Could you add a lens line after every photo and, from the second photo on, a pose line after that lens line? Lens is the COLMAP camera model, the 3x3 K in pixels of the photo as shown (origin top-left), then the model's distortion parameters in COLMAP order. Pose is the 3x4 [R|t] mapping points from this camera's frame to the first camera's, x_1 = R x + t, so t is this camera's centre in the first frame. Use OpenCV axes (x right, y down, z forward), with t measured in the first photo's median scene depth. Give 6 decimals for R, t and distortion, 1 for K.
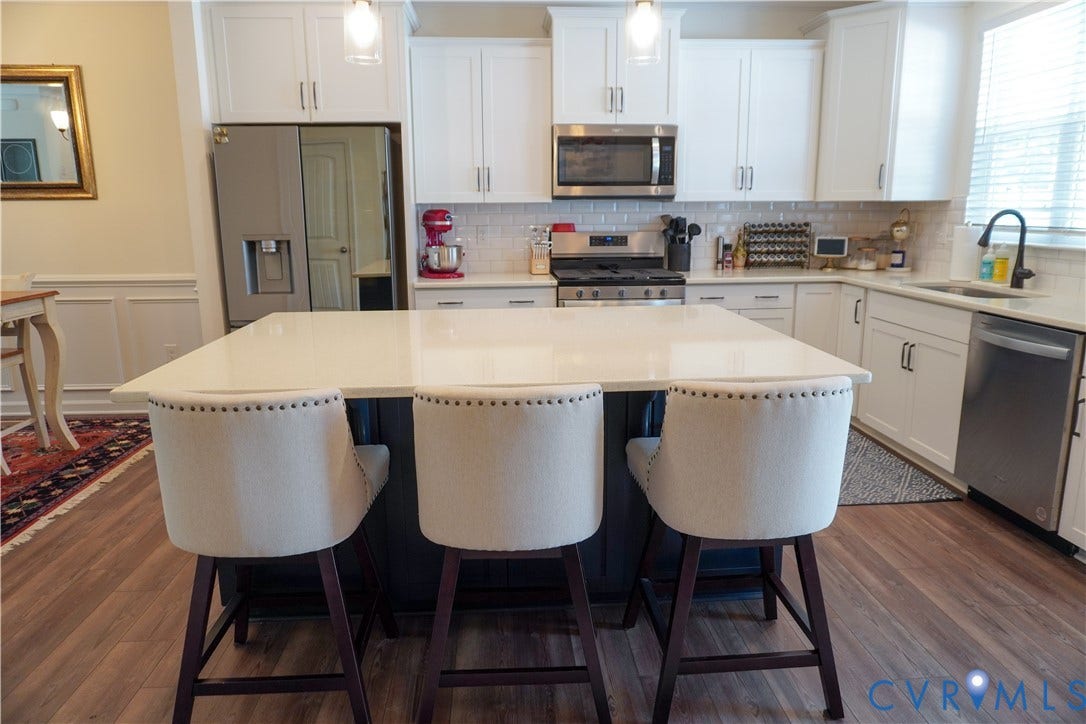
lens RADIAL K [[724.3, 0, 544.2], [0, 724.3, 368.7], [0, 0, 1]] dist [-0.040446, 0.029608]
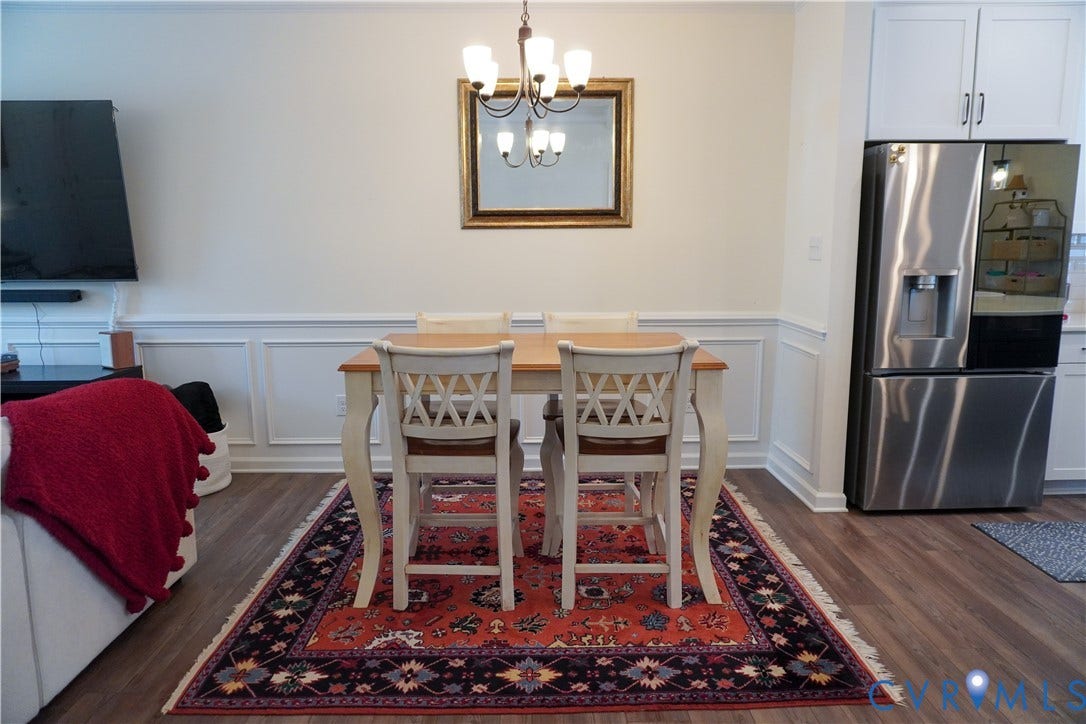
lens RADIAL K [[724.3, 0, 542.2], [0, 724.3, 361.7], [0, 0, 1]] dist [-0.040446, 0.029608]
pose [[0.998731, 0.008574, -0.049618, -0.733854], [-0.011230, 0.998504, -0.053507, -0.023222], [0.049085, 0.053997, 0.997334, 0.121718]]
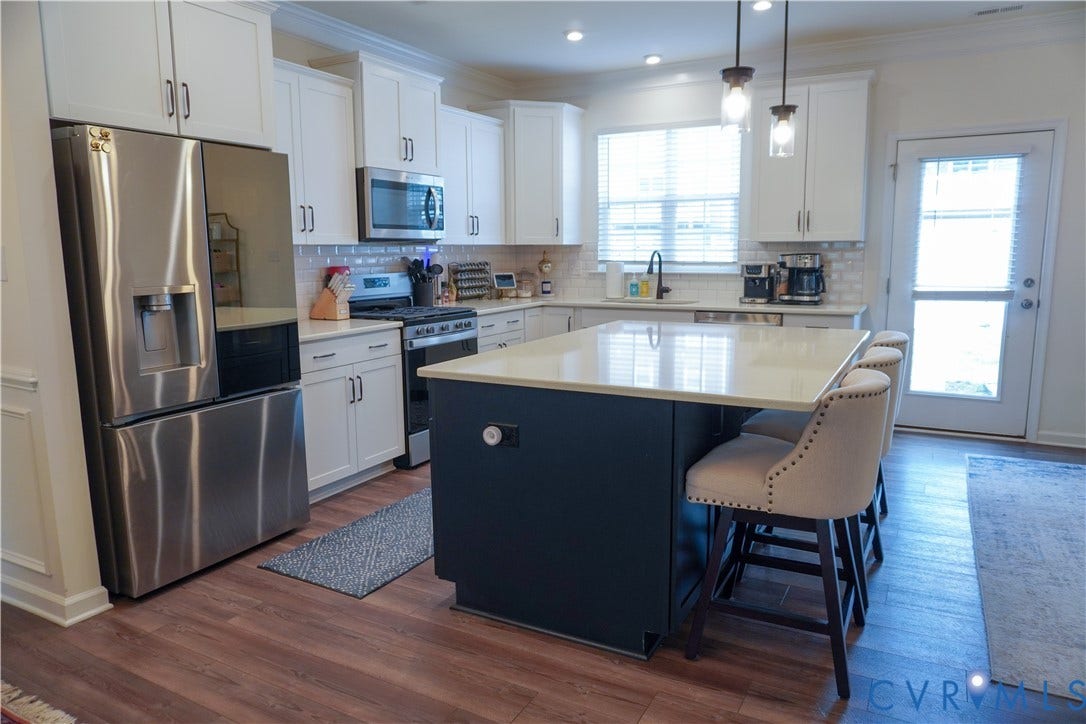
lens RADIAL K [[724.3, 0, 545.0], [0, 724.3, 365.0], [0, 0, 1]] dist [-0.040446, 0.029608]
pose [[0.537445, -0.129863, 0.833240, -0.713786], [0.184667, 0.982214, 0.033969, -0.059655], [-0.822831, 0.135615, 0.551868, 0.287113]]
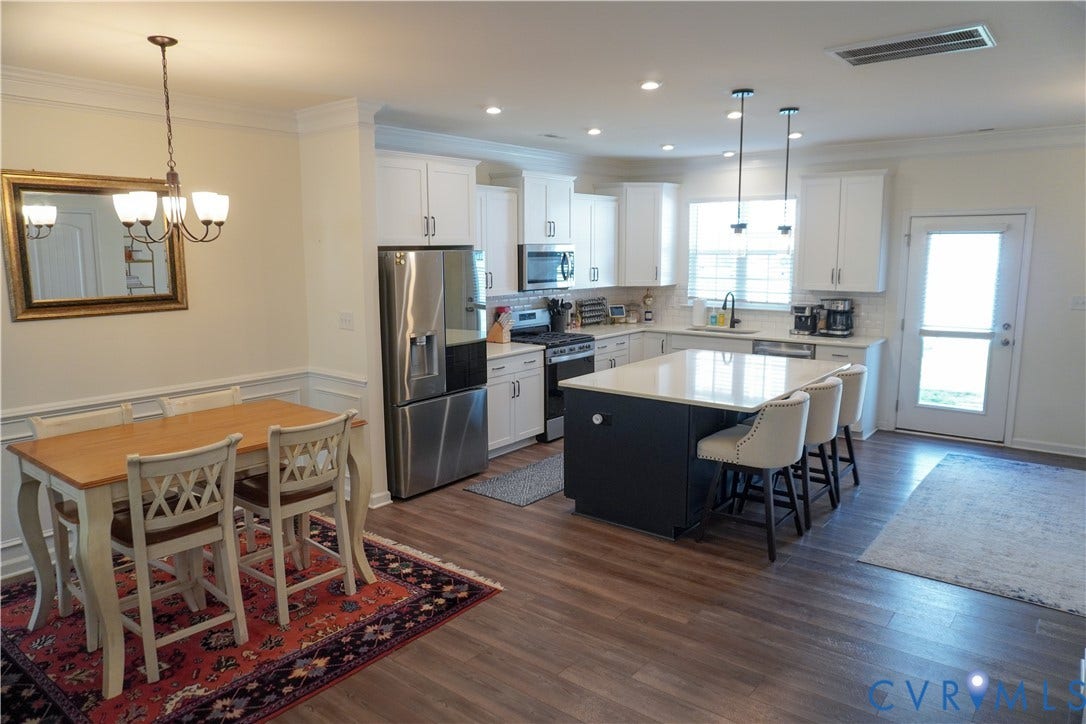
lens RADIAL K [[724.3, 0, 545.1], [0, 724.3, 362.7], [0, 0, 1]] dist [-0.040446, 0.029608]
pose [[0.673882, -0.112683, 0.730195, -1.099727], [0.157976, 0.987421, 0.006585, -0.095501], [-0.721752, 0.110915, 0.683207, -0.047505]]
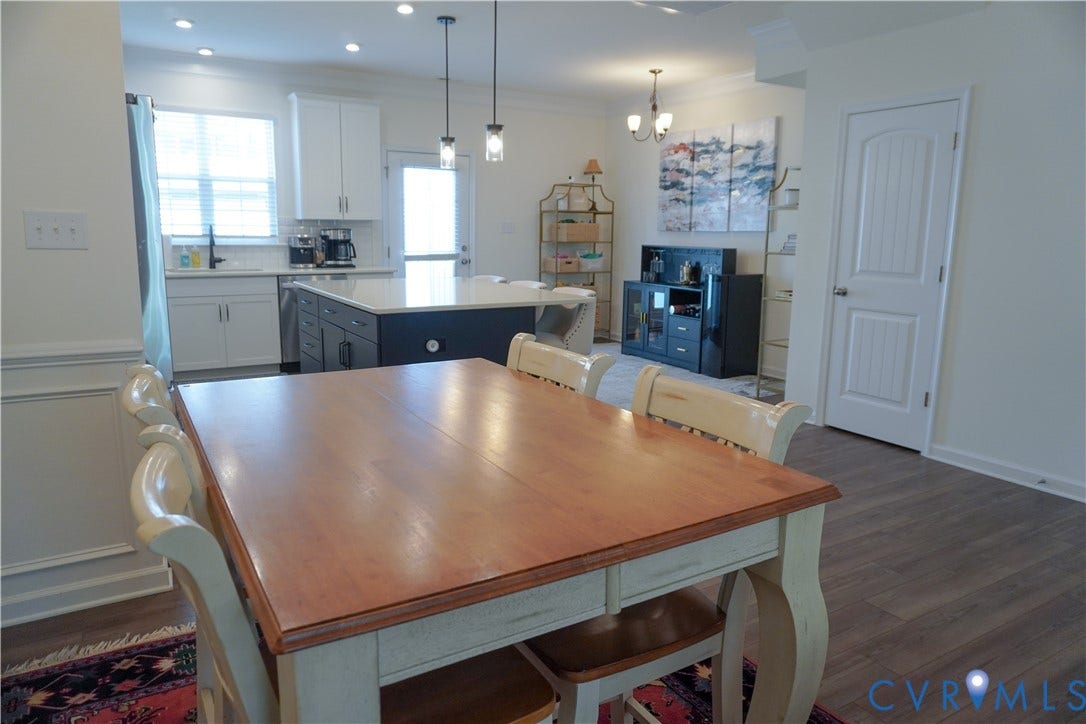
lens RADIAL K [[724.3, 0, 546.7], [0, 724.3, 358.0], [0, 0, 1]] dist [-0.040446, 0.029608]
pose [[-0.457514, -0.155764, 0.875453, -1.109036], [0.179529, 0.948082, 0.262508, -0.187854], [-0.870891, 0.277271, -0.405796, 0.899478]]
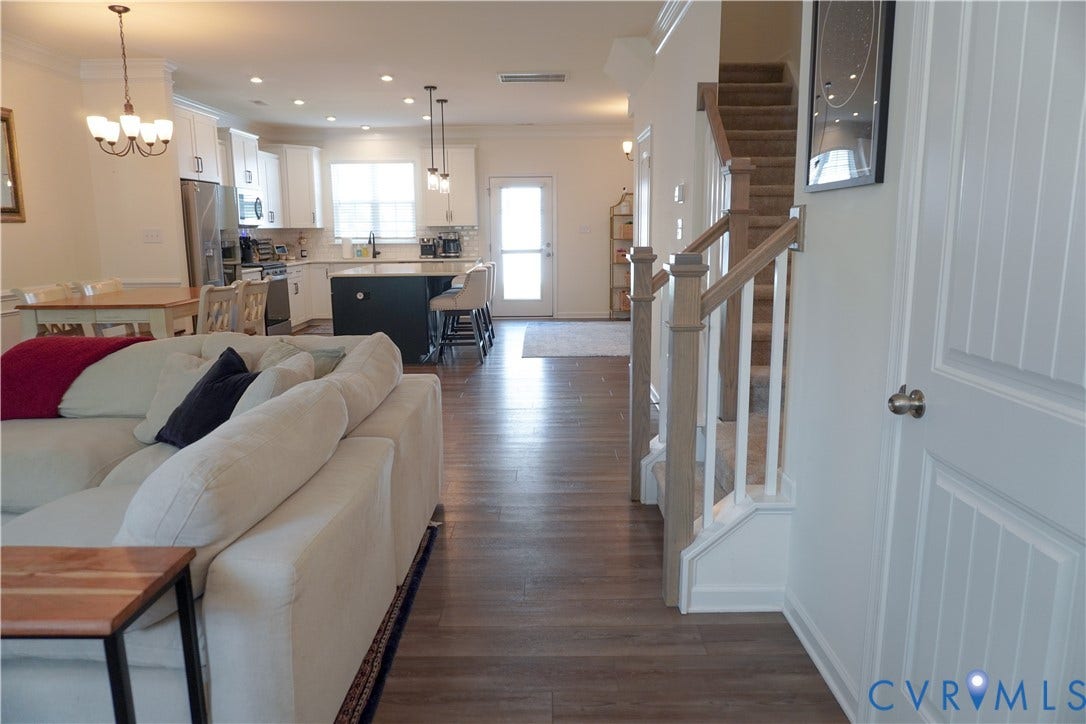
lens RADIAL K [[724.3, 0, 538.4], [0, 724.3, 361.9], [0, 0, 1]] dist [-0.040446, 0.029608]
pose [[0.075370, -0.174745, 0.981725, -1.863968], [0.220074, 0.963163, 0.154546, -0.013167], [-0.972567, 0.204404, 0.111050, 0.106334]]
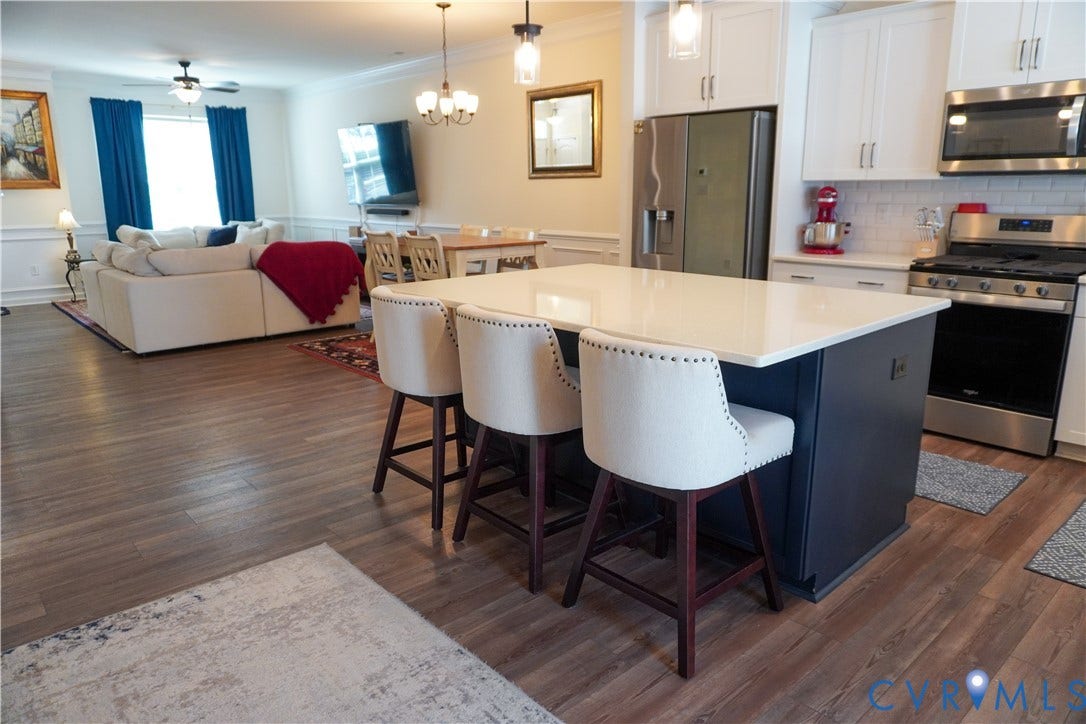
lens RADIAL K [[724.3, 0, 541.8], [0, 724.3, 348.2], [0, 0, 1]] dist [-0.040446, 0.029608]
pose [[0.615698, 0.173126, -0.768729, 0.443419], [-0.166255, 0.982146, 0.088031, -0.020892], [0.770244, 0.073604, 0.633488, 0.073591]]
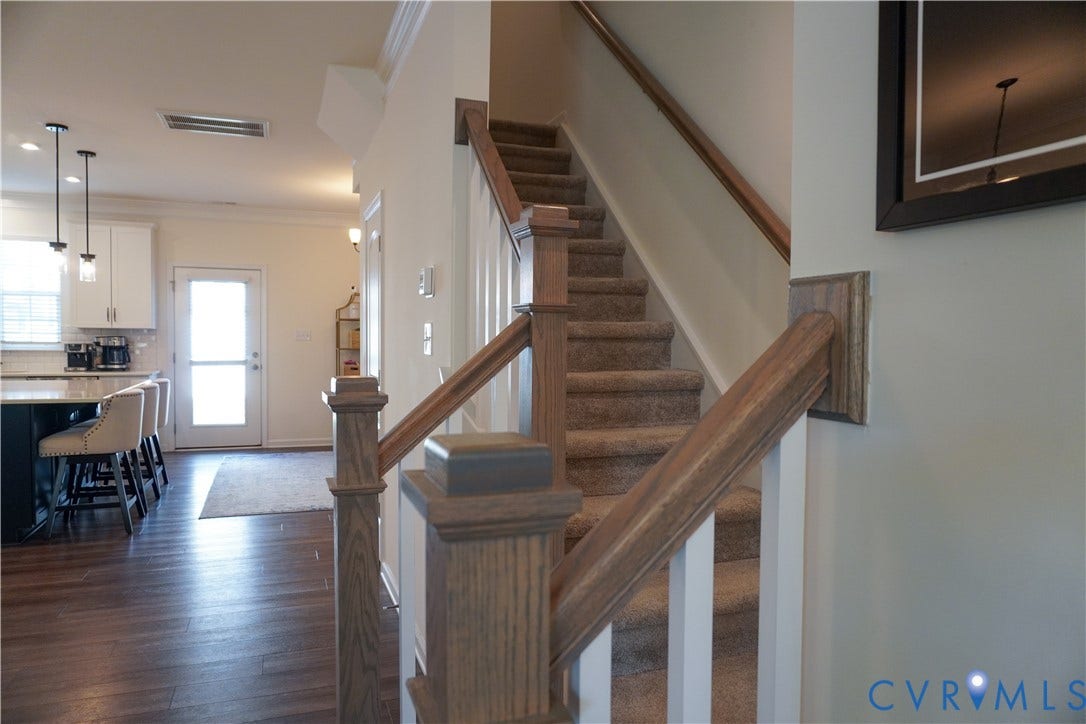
lens RADIAL K [[724.3, 0, 540.3], [0, 724.3, 365.5], [0, 0, 1]] dist [-0.040446, 0.029608]
pose [[-0.278928, -0.033931, 0.959712, -1.438589], [0.194126, 0.976751, 0.090954, -0.008072], [-0.940486, 0.211675, -0.265857, 0.066375]]
